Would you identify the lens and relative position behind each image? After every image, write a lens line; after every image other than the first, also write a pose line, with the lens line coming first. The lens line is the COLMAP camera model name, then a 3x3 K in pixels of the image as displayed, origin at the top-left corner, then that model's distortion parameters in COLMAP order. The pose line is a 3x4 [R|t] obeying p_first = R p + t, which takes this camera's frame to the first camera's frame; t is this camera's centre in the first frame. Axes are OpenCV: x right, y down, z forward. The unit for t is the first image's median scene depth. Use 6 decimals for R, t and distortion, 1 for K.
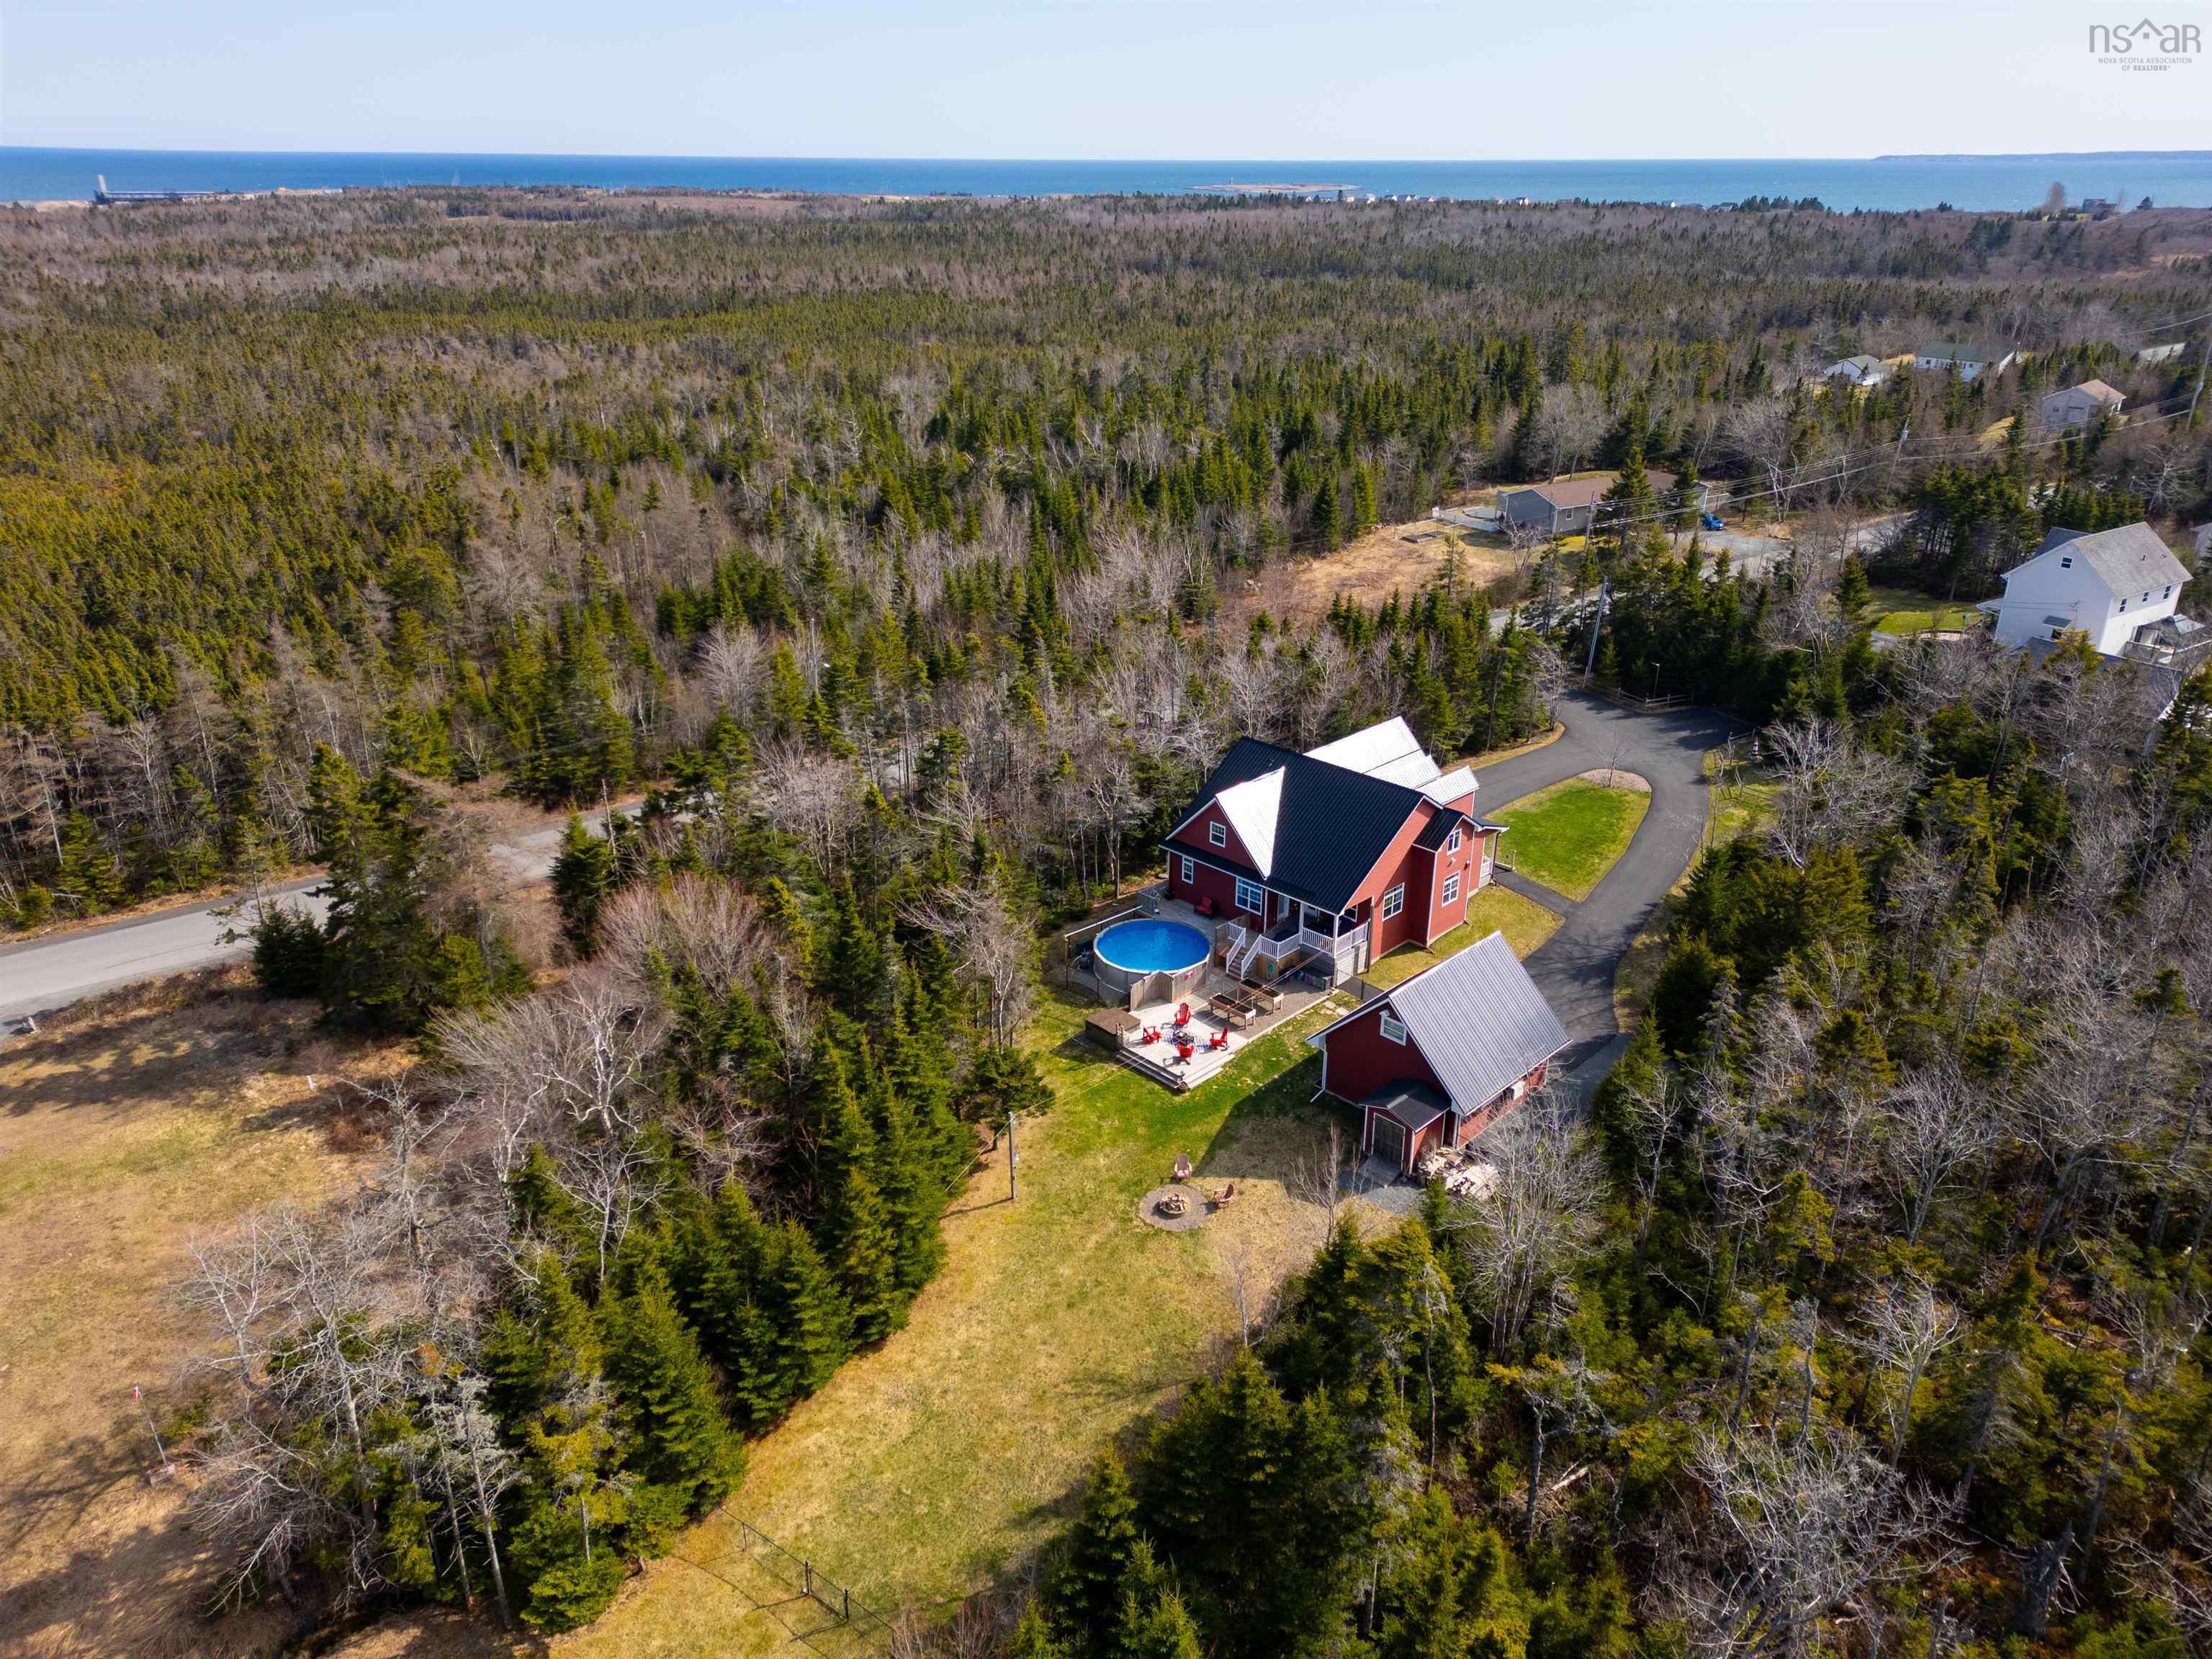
lens RADIAL K [[1562.1, 0, 1073.8], [0, 1562.1, 789.1], [0, 0, 1]] dist [0.038856, -0.012700]
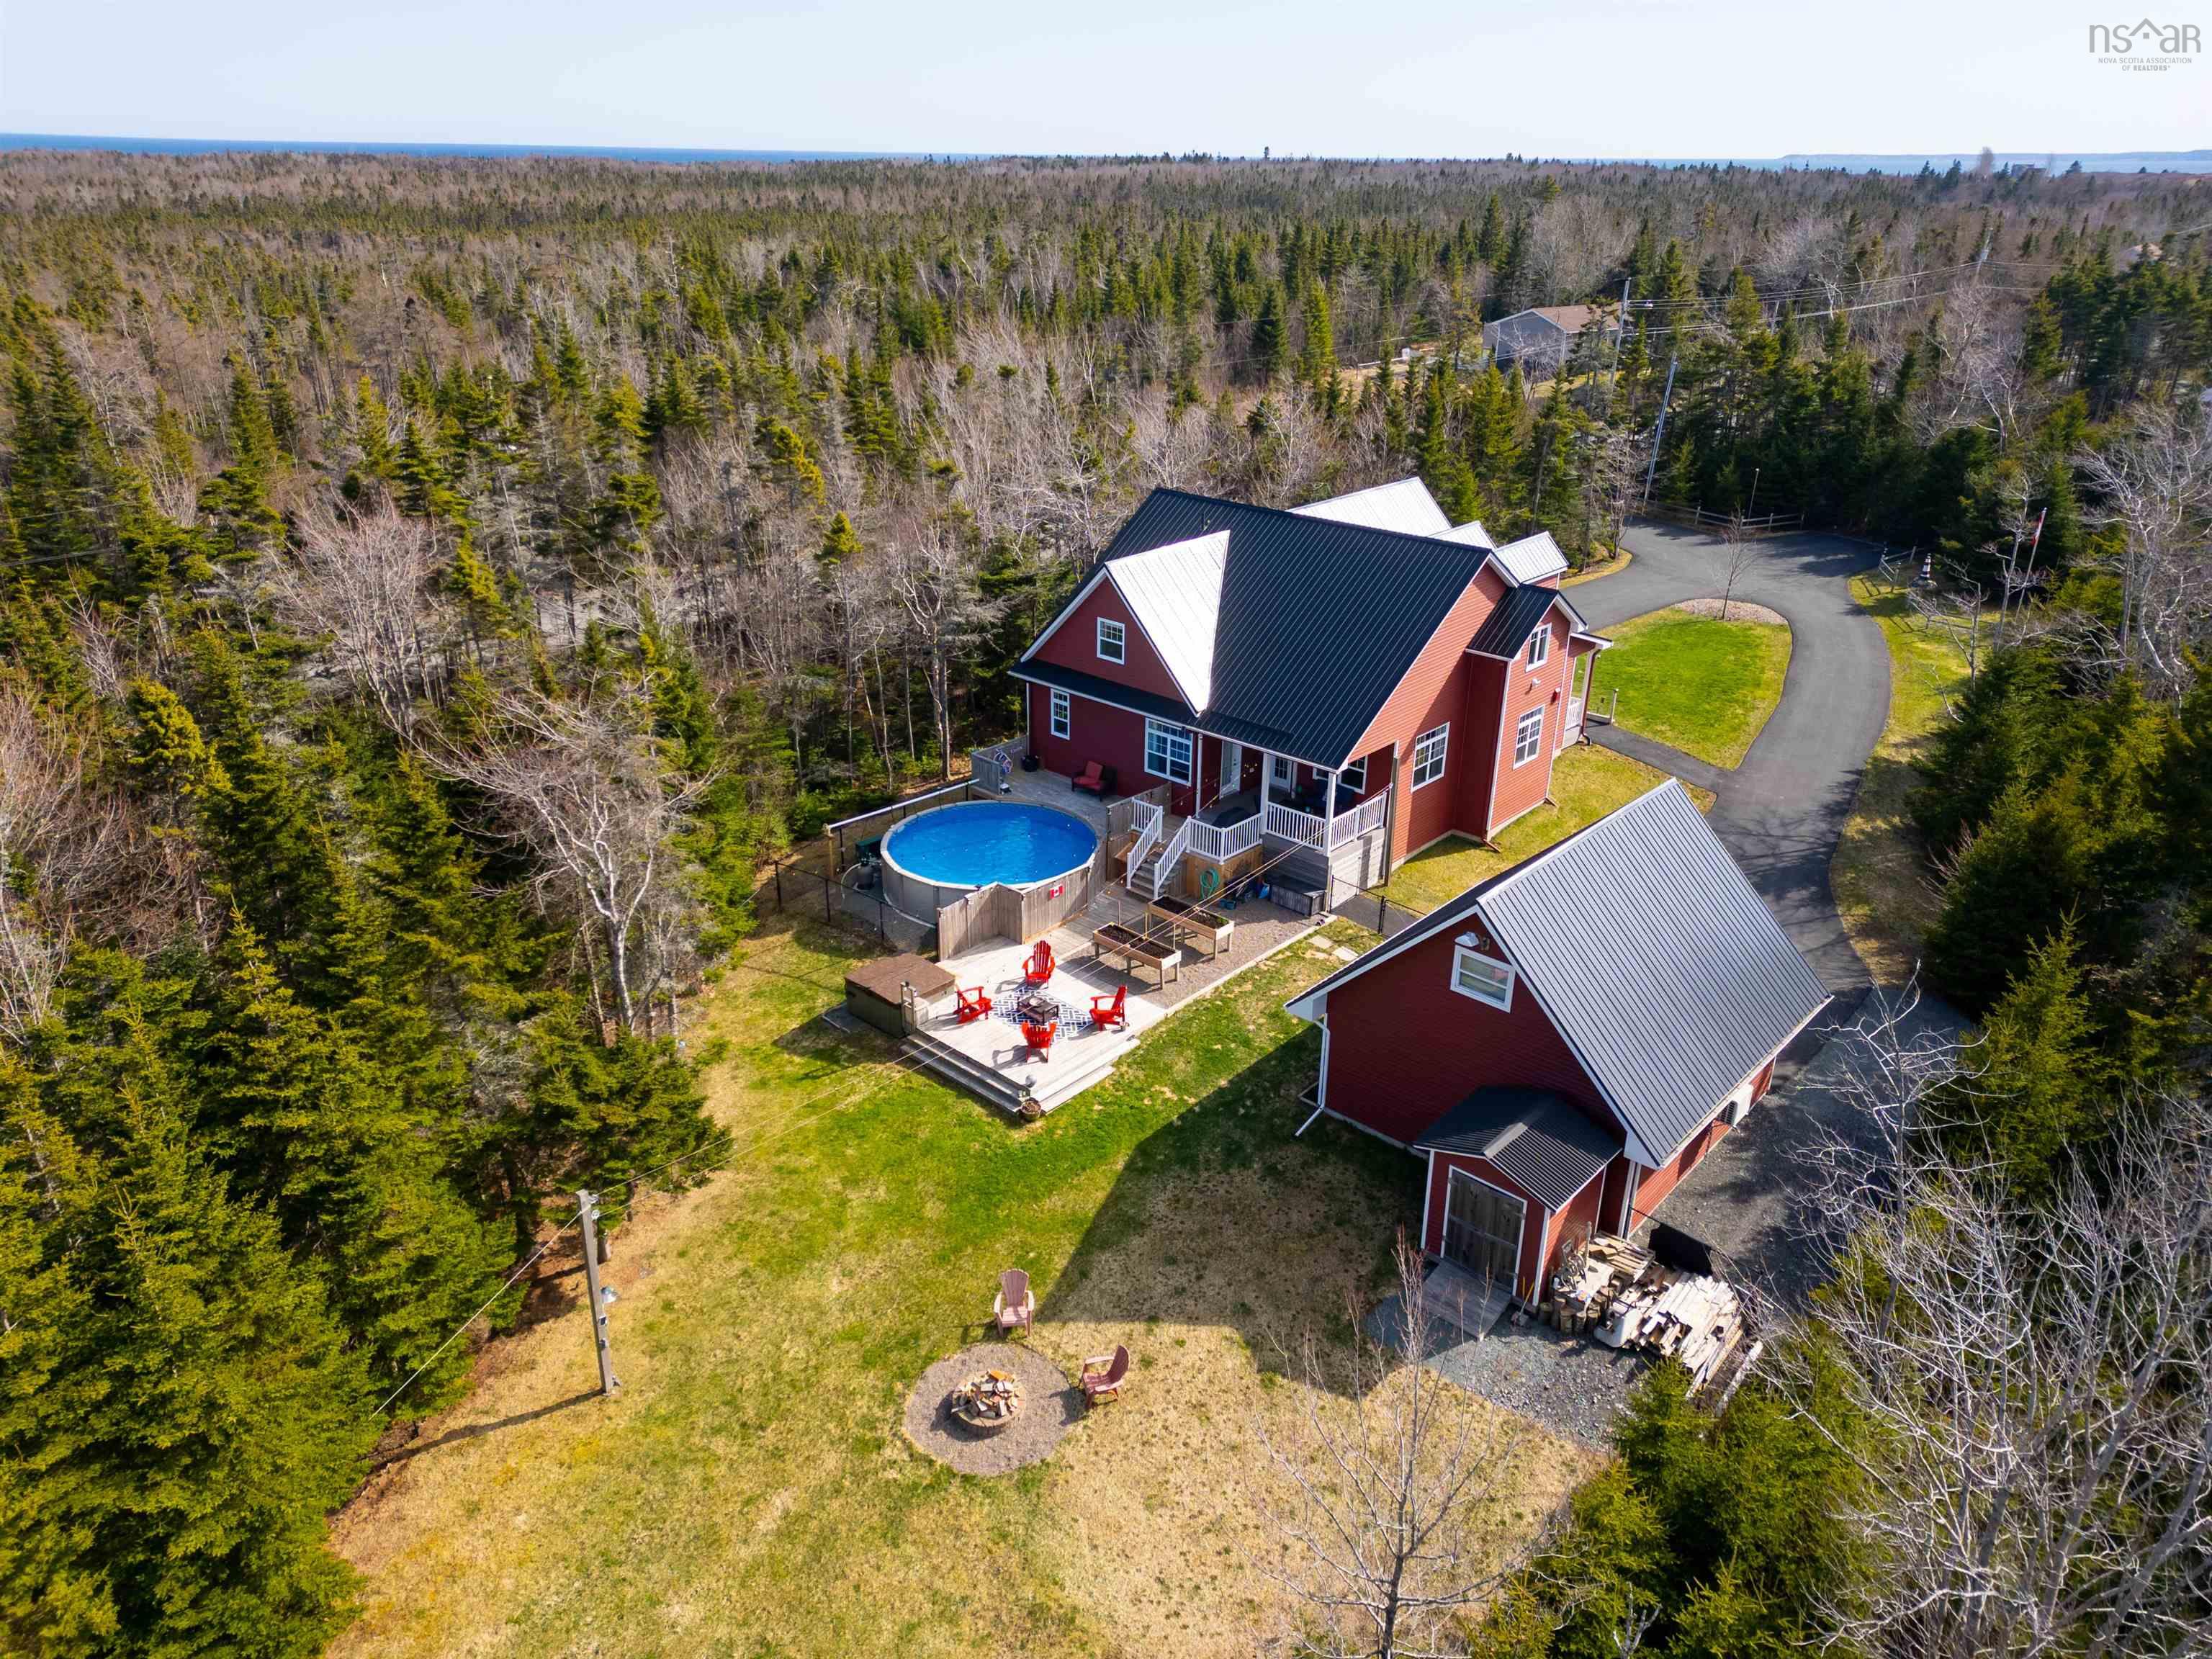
lens RADIAL K [[1562.1, 0, 1109.1], [0, 1562.1, 826.1], [0, 0, 1]] dist [0.038856, -0.012700]
pose [[0.997681, -0.009950, 0.067330, 0.057717], [0.008028, 0.999554, 0.028751, 0.083356], [-0.067586, -0.028144, 0.997316, 0.483927]]
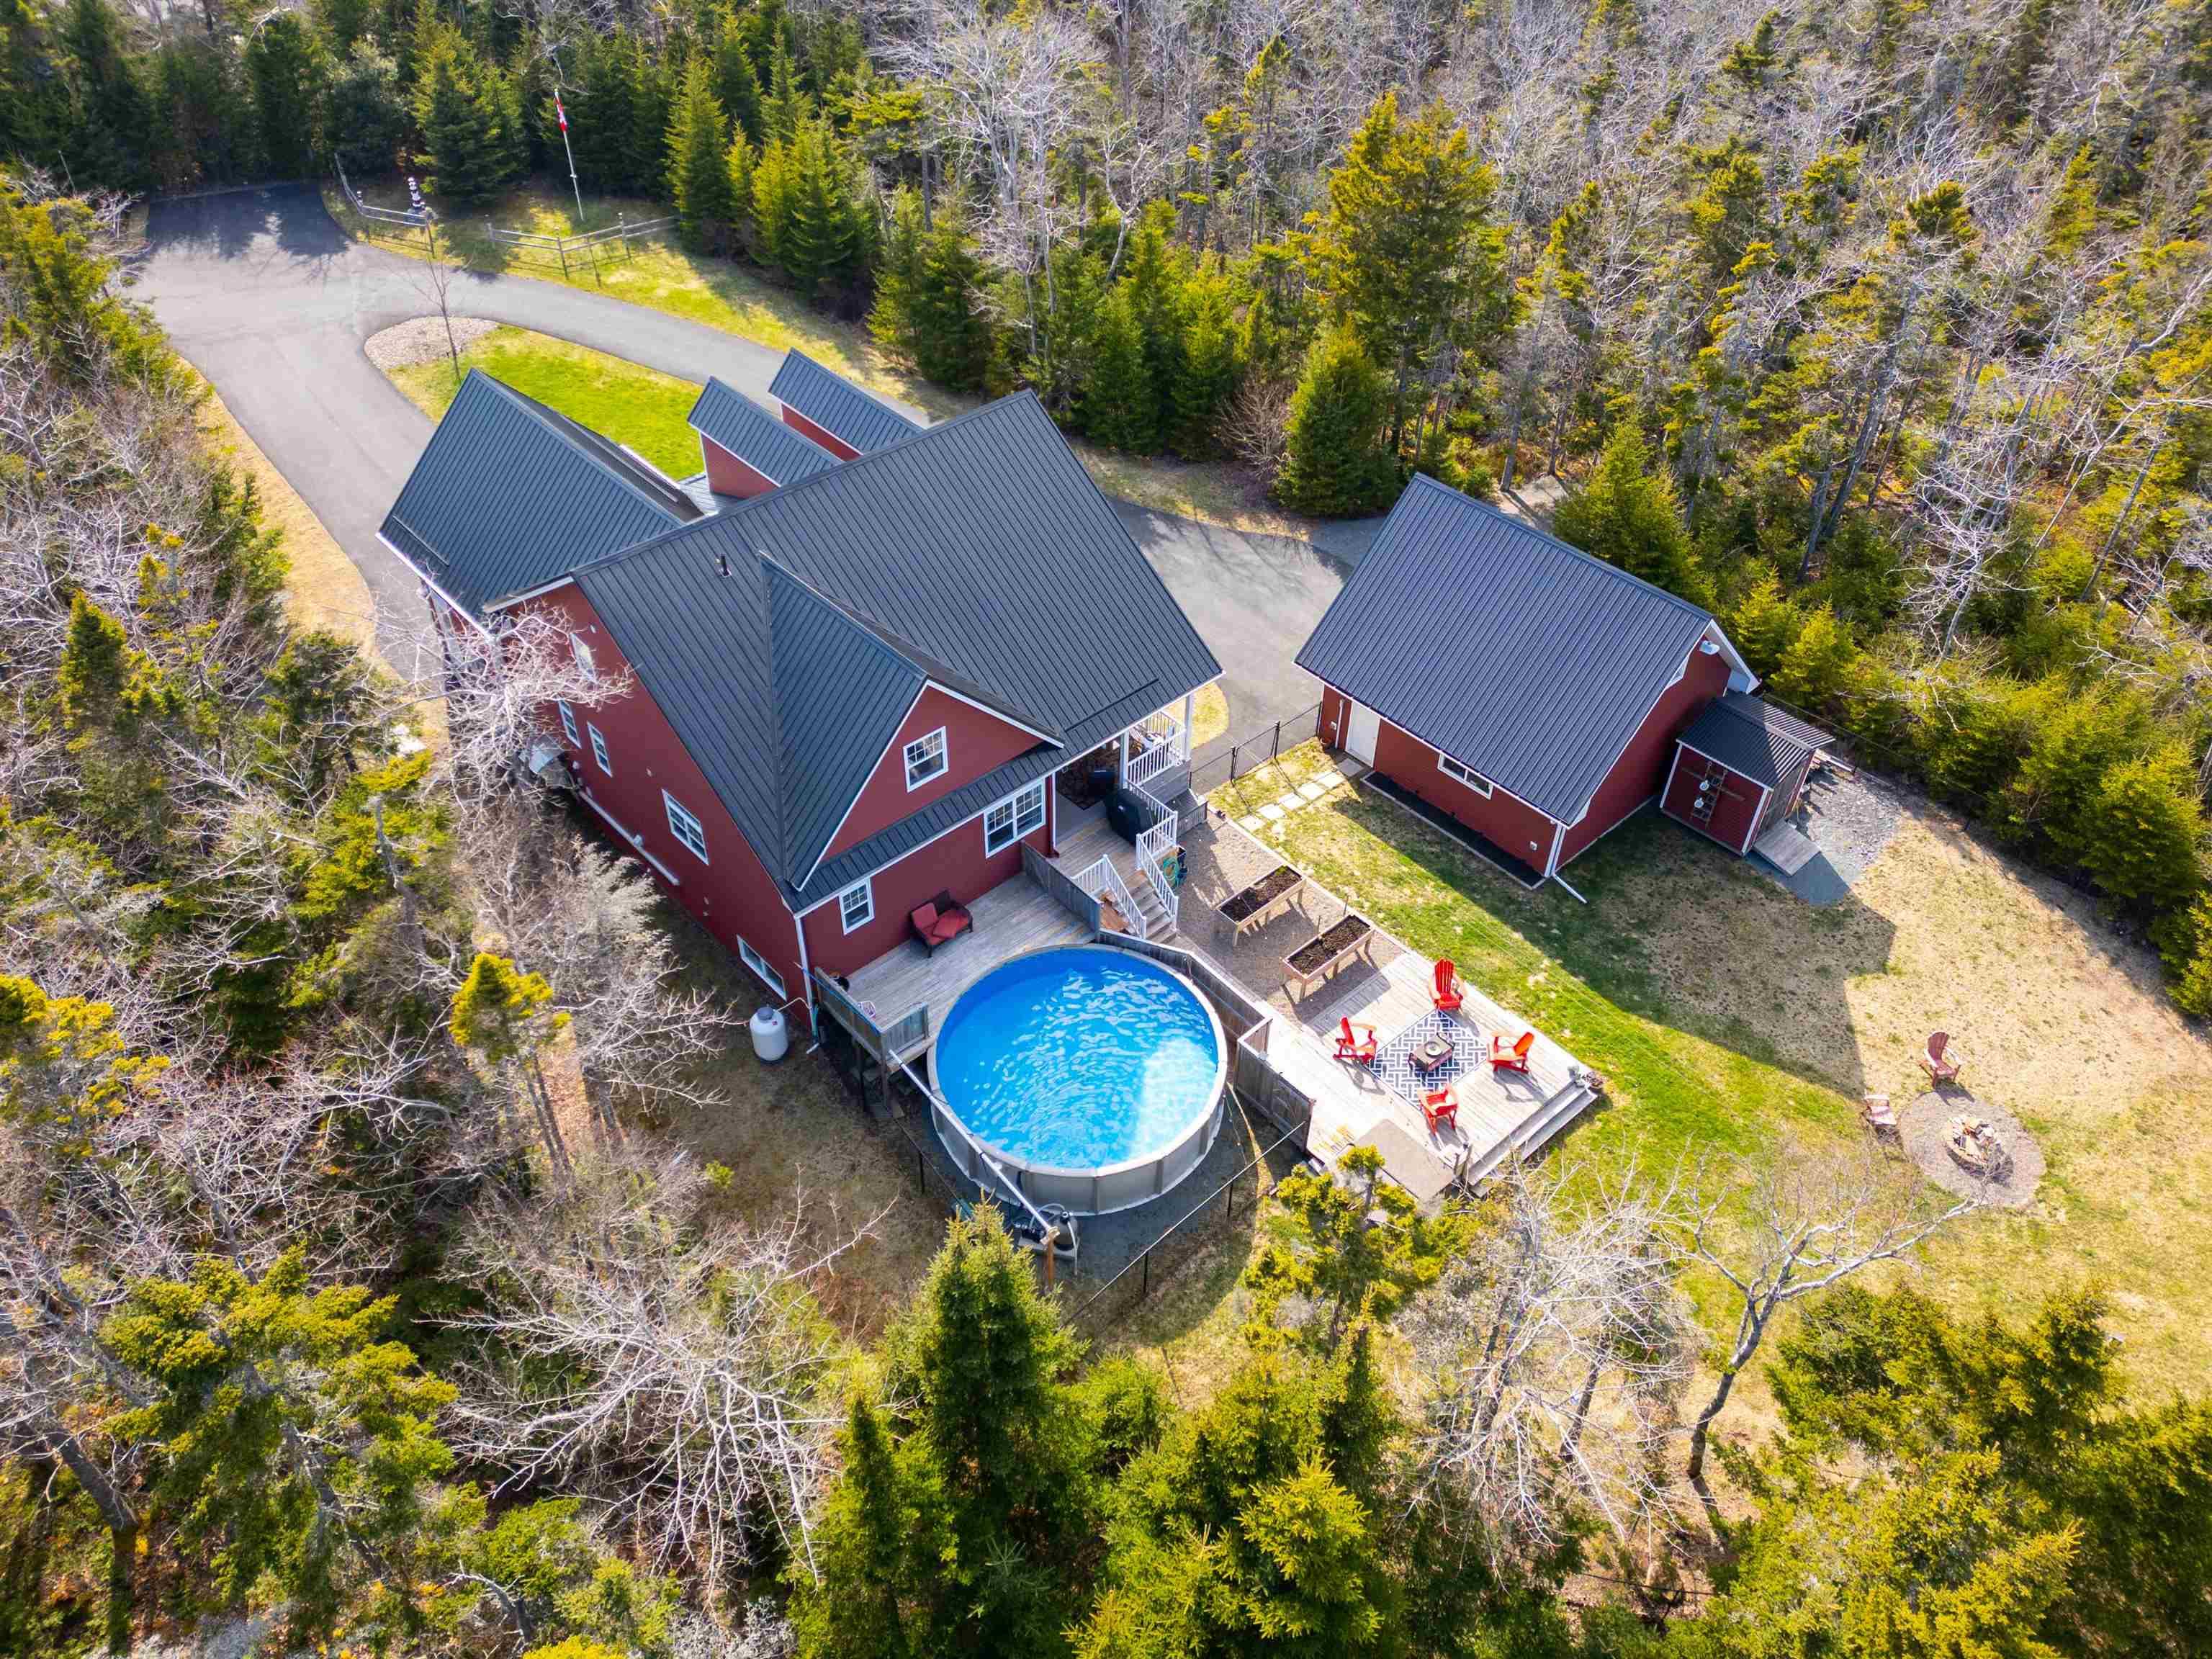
lens RADIAL K [[1562.1, 0, 1124.3], [0, 1562.1, 839.6], [0, 0, 1]] dist [0.038856, -0.012700]
pose [[0.014176, -0.674510, 0.738129, -0.211663], [0.346482, 0.695781, 0.629158, -0.188816], [-0.937949, 0.246830, 0.243569, 0.917716]]
